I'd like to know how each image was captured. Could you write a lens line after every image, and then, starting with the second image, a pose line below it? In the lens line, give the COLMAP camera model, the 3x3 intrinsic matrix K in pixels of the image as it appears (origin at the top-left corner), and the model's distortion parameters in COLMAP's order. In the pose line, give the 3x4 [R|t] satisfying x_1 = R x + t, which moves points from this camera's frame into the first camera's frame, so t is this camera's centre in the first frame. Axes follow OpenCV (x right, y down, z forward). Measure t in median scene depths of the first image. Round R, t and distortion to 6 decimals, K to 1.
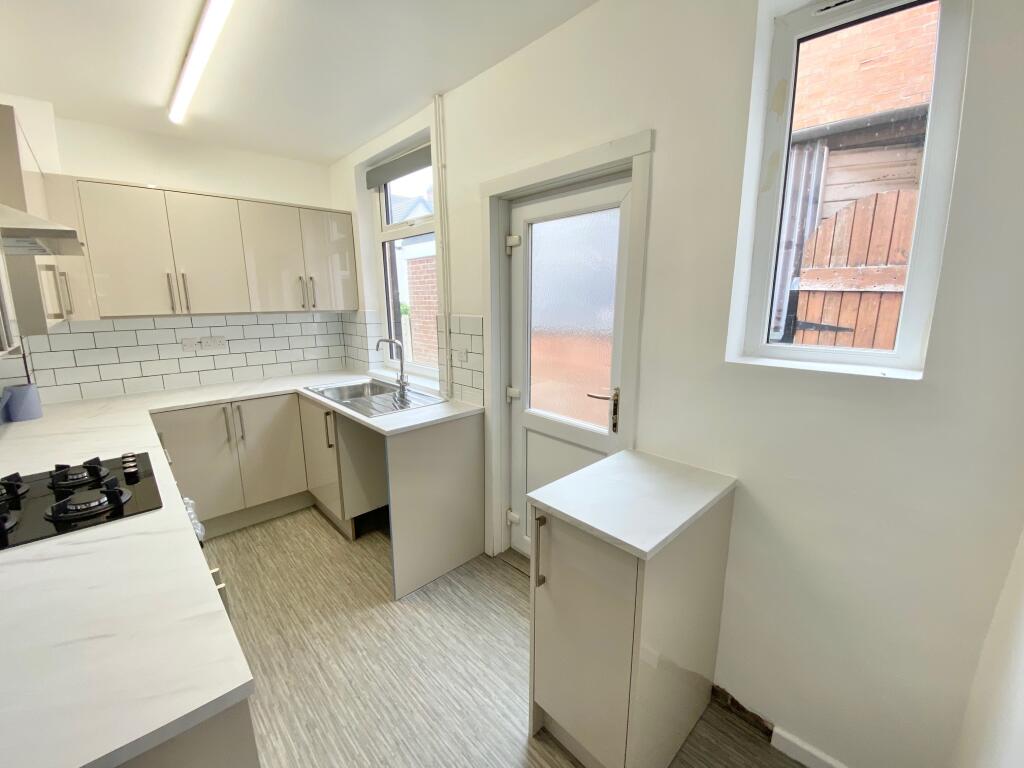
lens RADIAL K [[410.8, 0, 515.3], [0, 410.8, 379.3], [0, 0, 1]] dist [-0.020627, -0.000980]
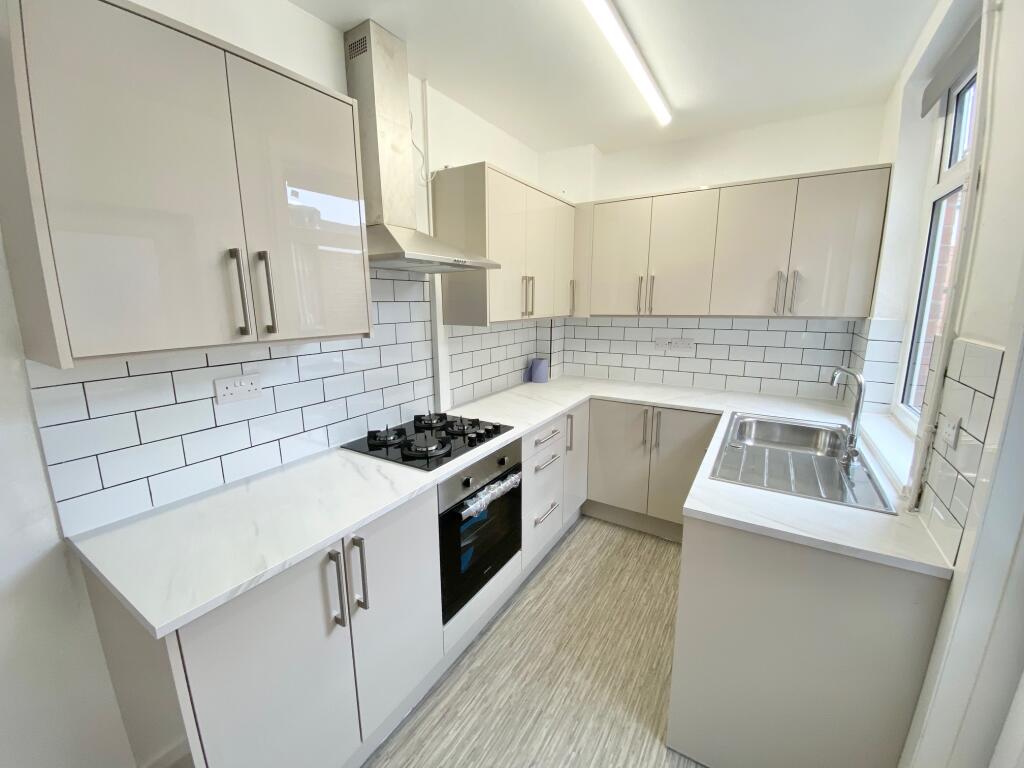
lens RADIAL K [[410.8, 0, 512.8], [0, 410.8, 378.7], [0, 0, 1]] dist [-0.020627, -0.000980]
pose [[0.230817, 0.177192, -0.956727, 0.173856], [-0.182010, 0.973785, 0.136440, -0.093235], [0.955822, 0.142642, 0.257016, 0.480493]]
